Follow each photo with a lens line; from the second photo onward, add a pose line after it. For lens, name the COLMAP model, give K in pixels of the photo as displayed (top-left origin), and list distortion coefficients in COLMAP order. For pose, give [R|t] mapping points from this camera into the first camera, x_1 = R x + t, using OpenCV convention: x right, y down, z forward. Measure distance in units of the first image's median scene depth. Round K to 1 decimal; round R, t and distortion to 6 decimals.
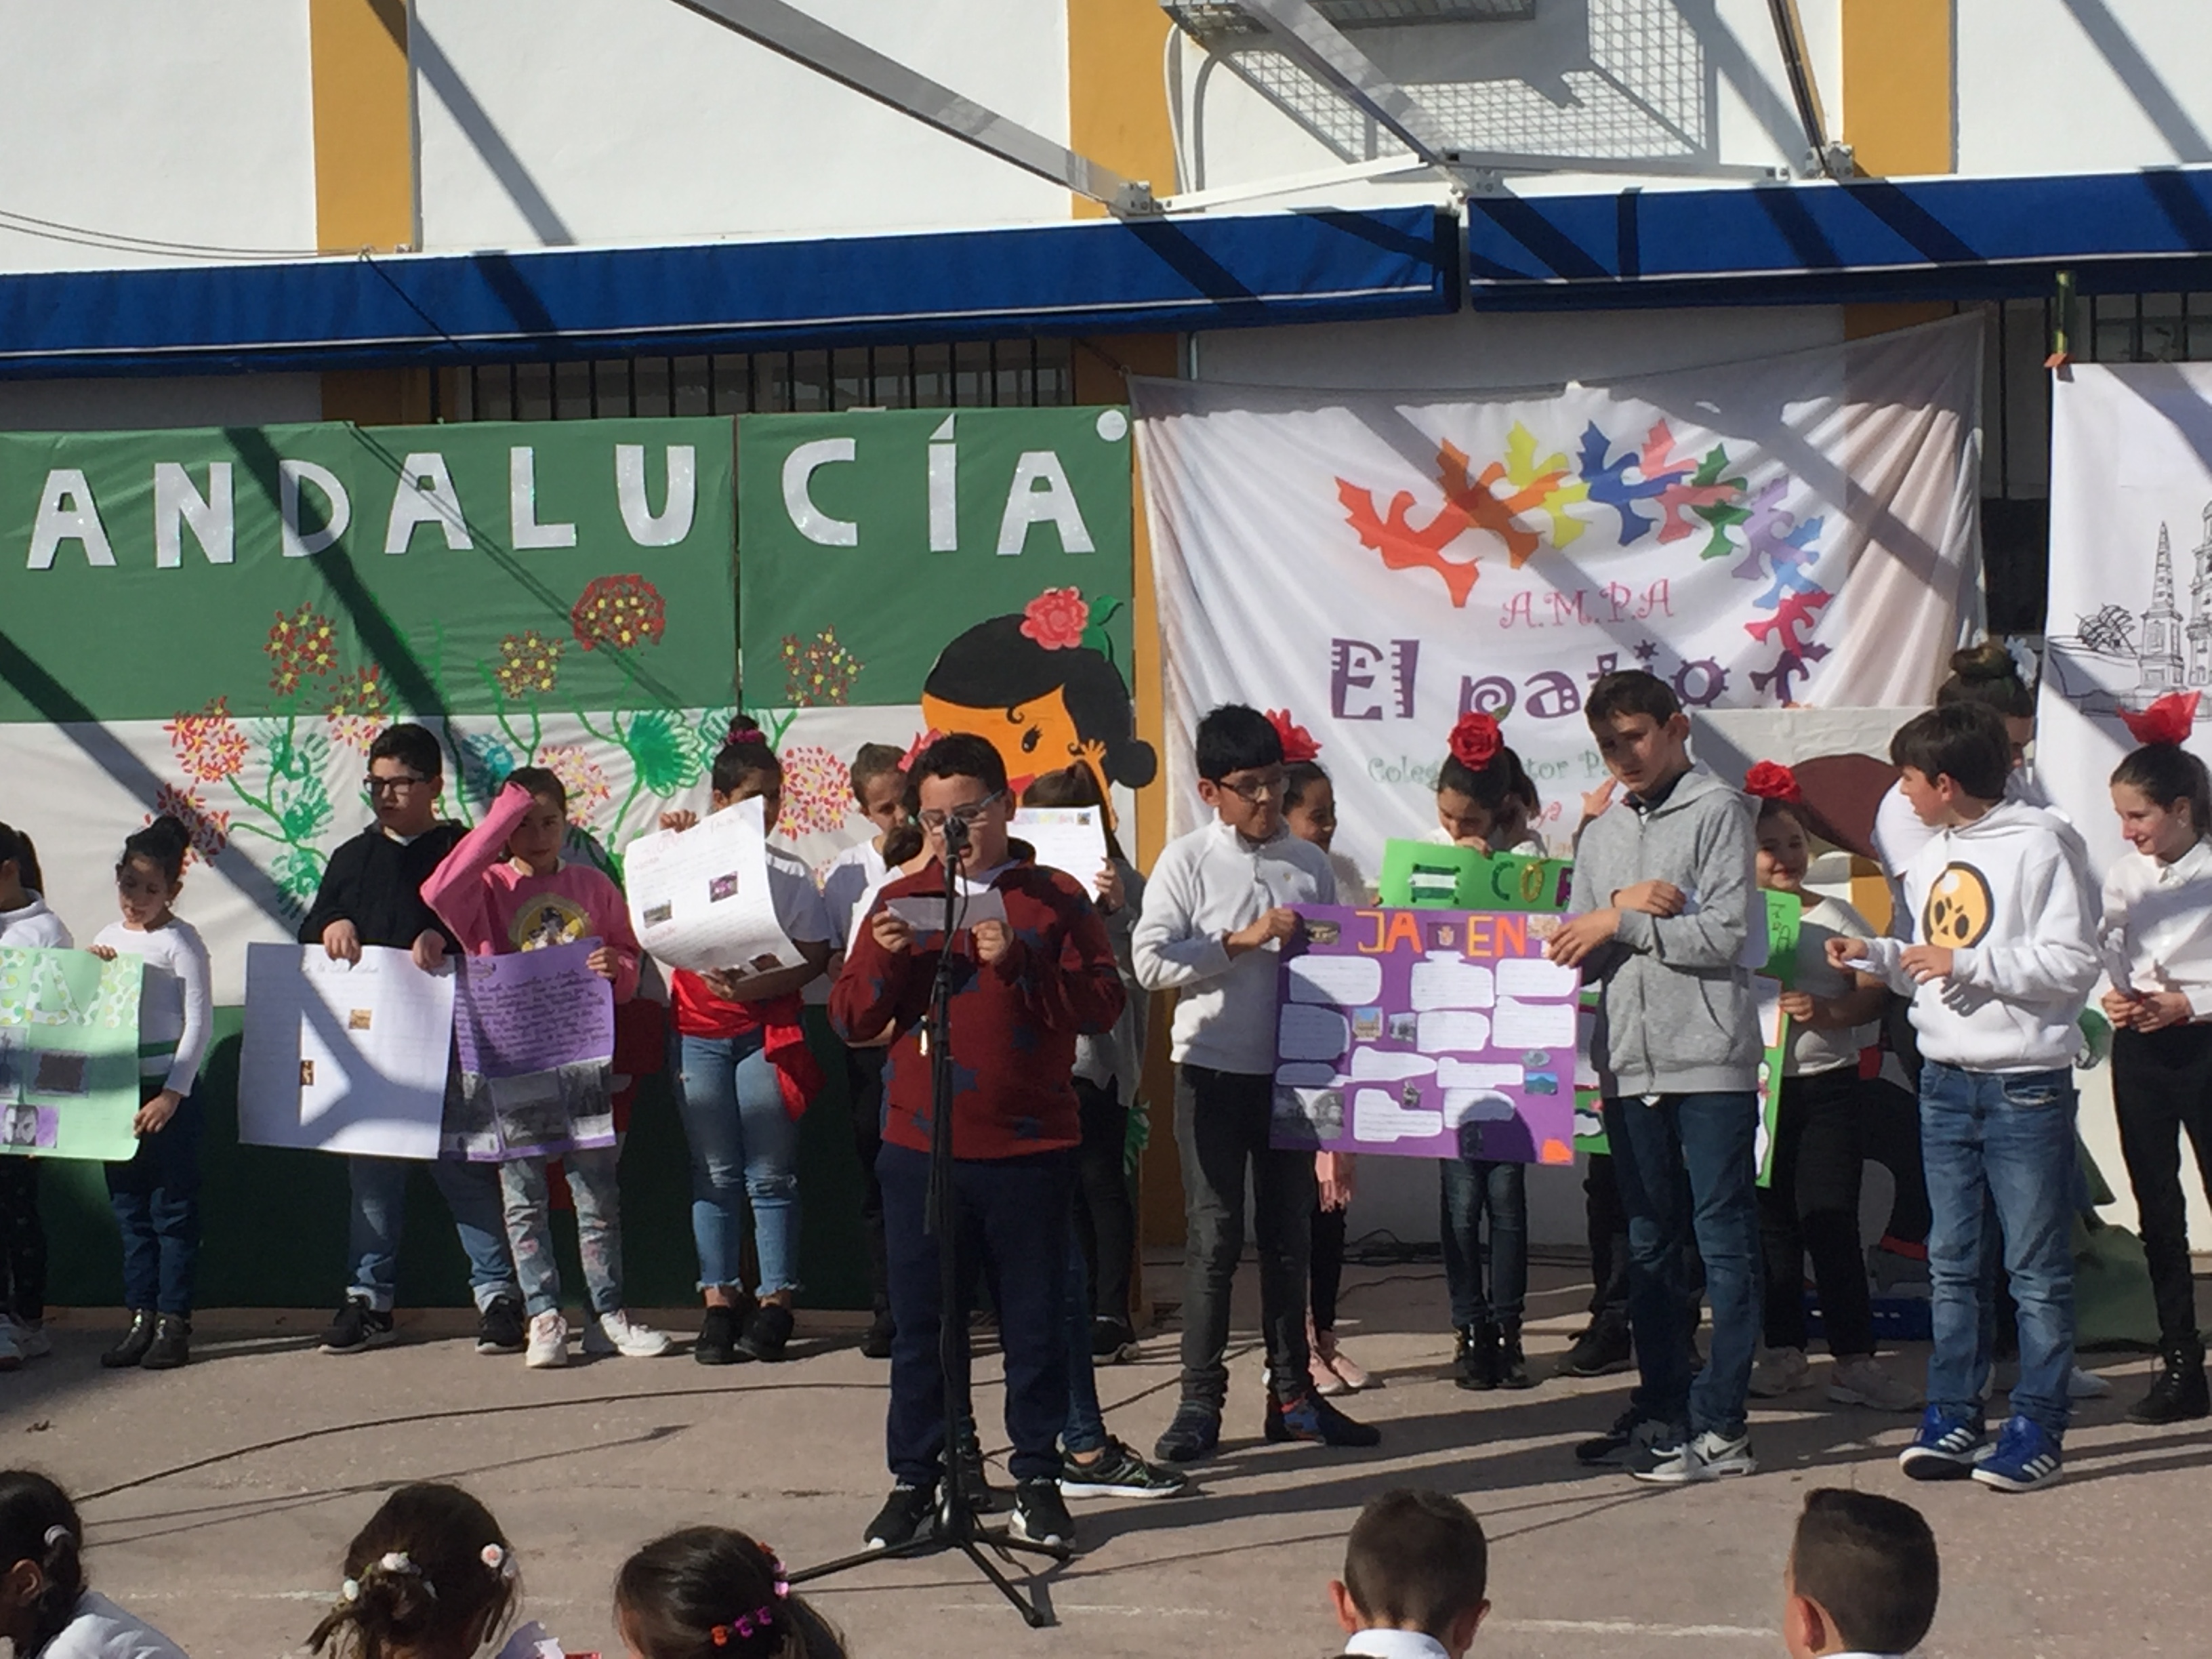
lens RADIAL K [[4168.7, 0, 1097.8], [0, 4168.7, 833.7], [0, 0, 1]] dist [0.022616, 0.170610]
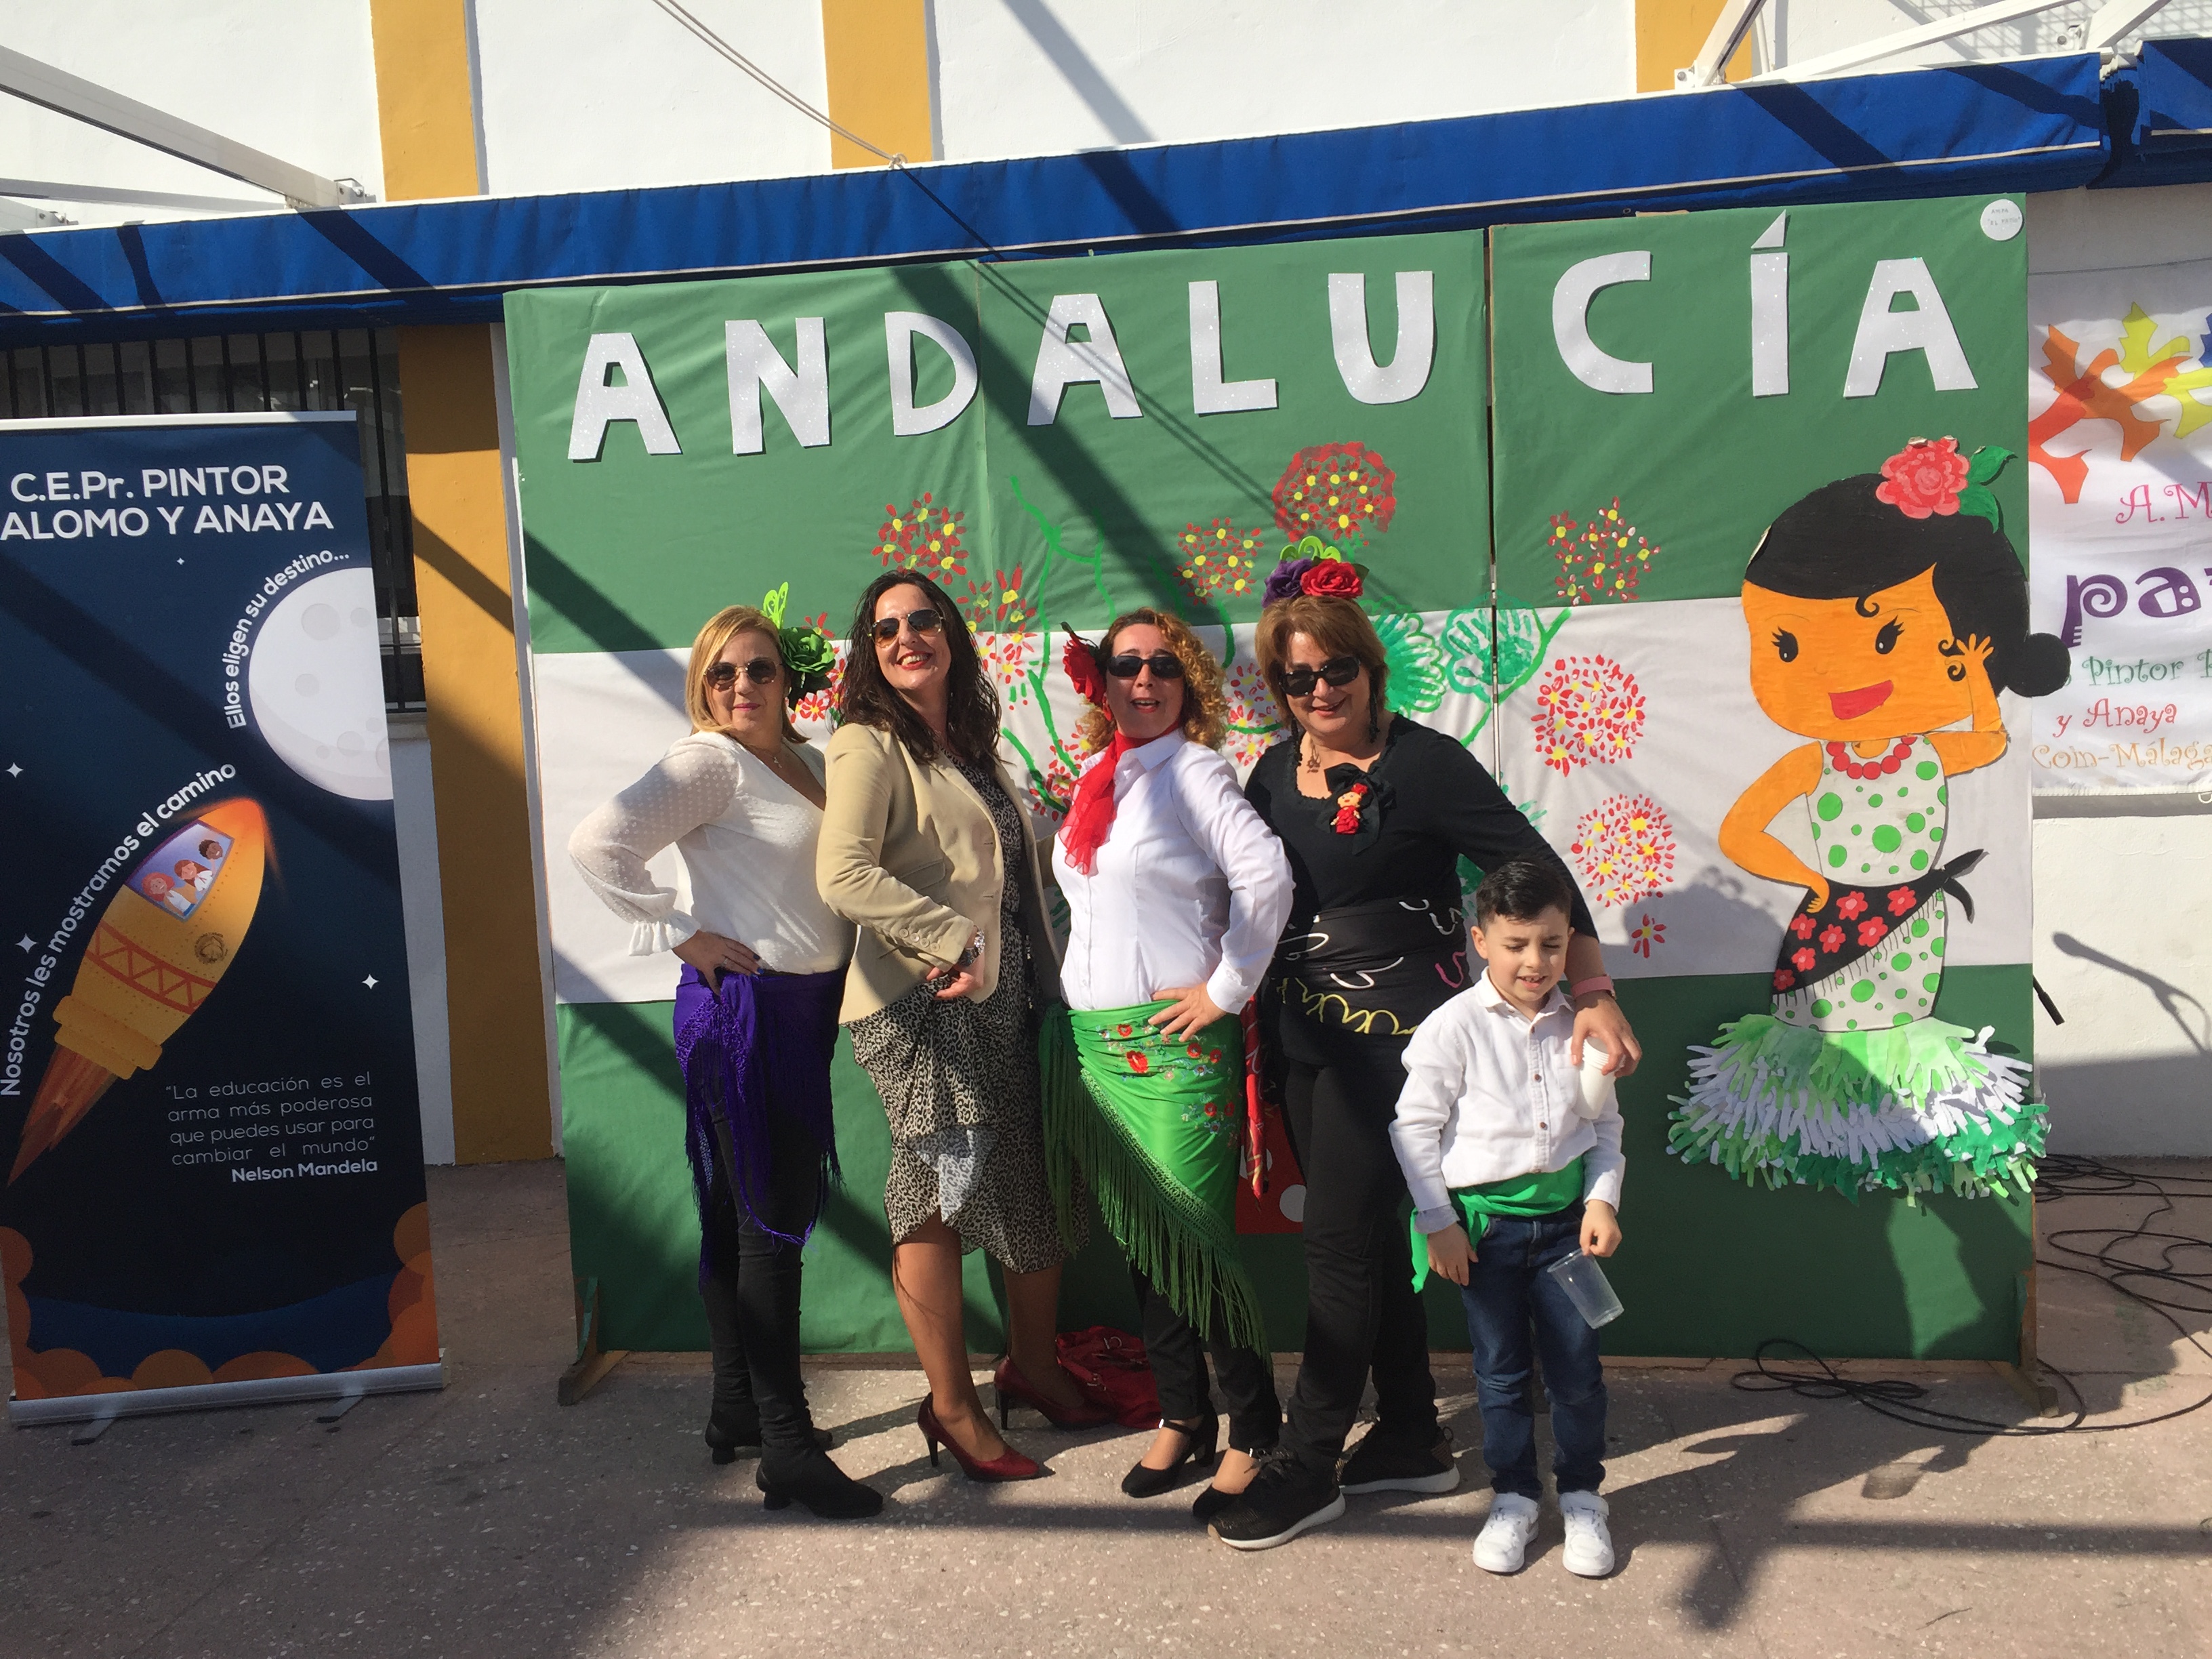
lens RADIAL K [[1878.6, 0, 1102.6], [0, 1878.6, 822.6], [0, 0, 1]] dist [0.089302, -0.112599]
pose [[0.998480, -0.027396, 0.047833, -0.174367], [0.025144, 0.998575, 0.047064, -0.008210], [-0.049055, -0.045789, 0.997746, 0.632985]]
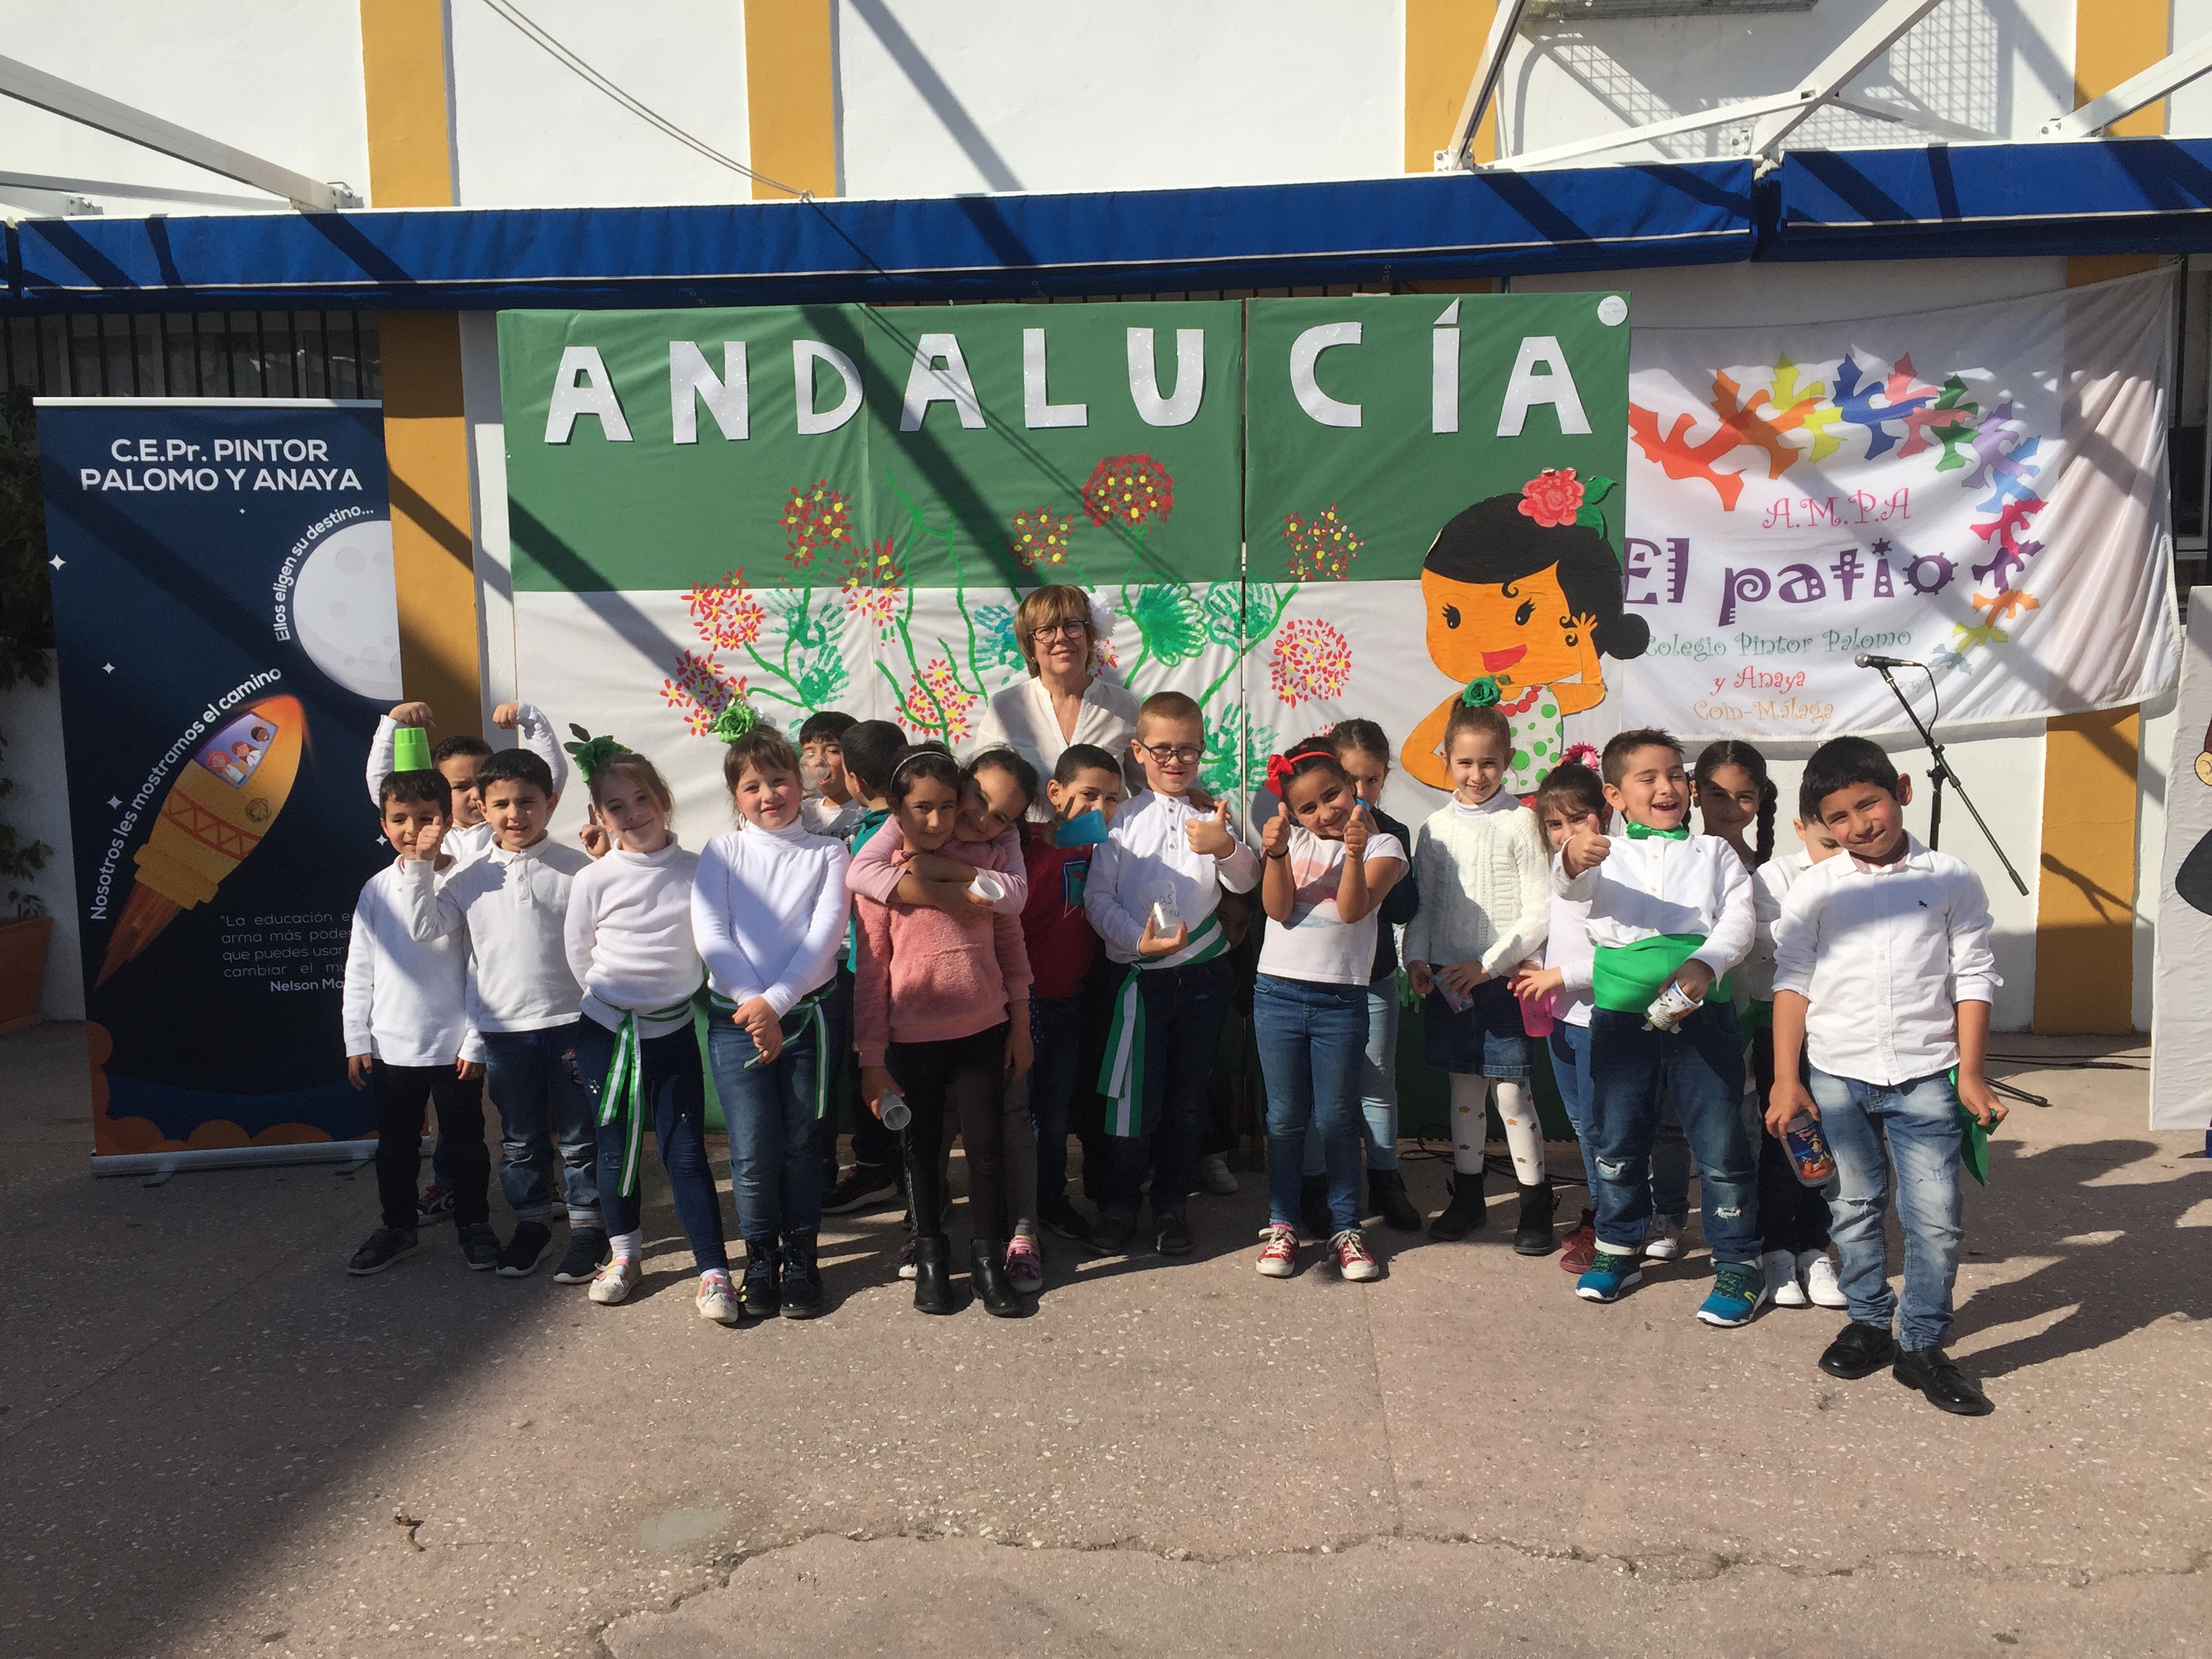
lens RADIAL K [[1892.4, 0, 1102.0], [0, 1892.4, 825.9], [0, 0, 1]] dist [0.086285, -0.111951]
pose [[0.995040, -0.003064, 0.099427, -0.166700], [-0.004407, 0.997186, 0.074833, -0.004054], [-0.099376, -0.074900, 0.992227, 0.508665]]
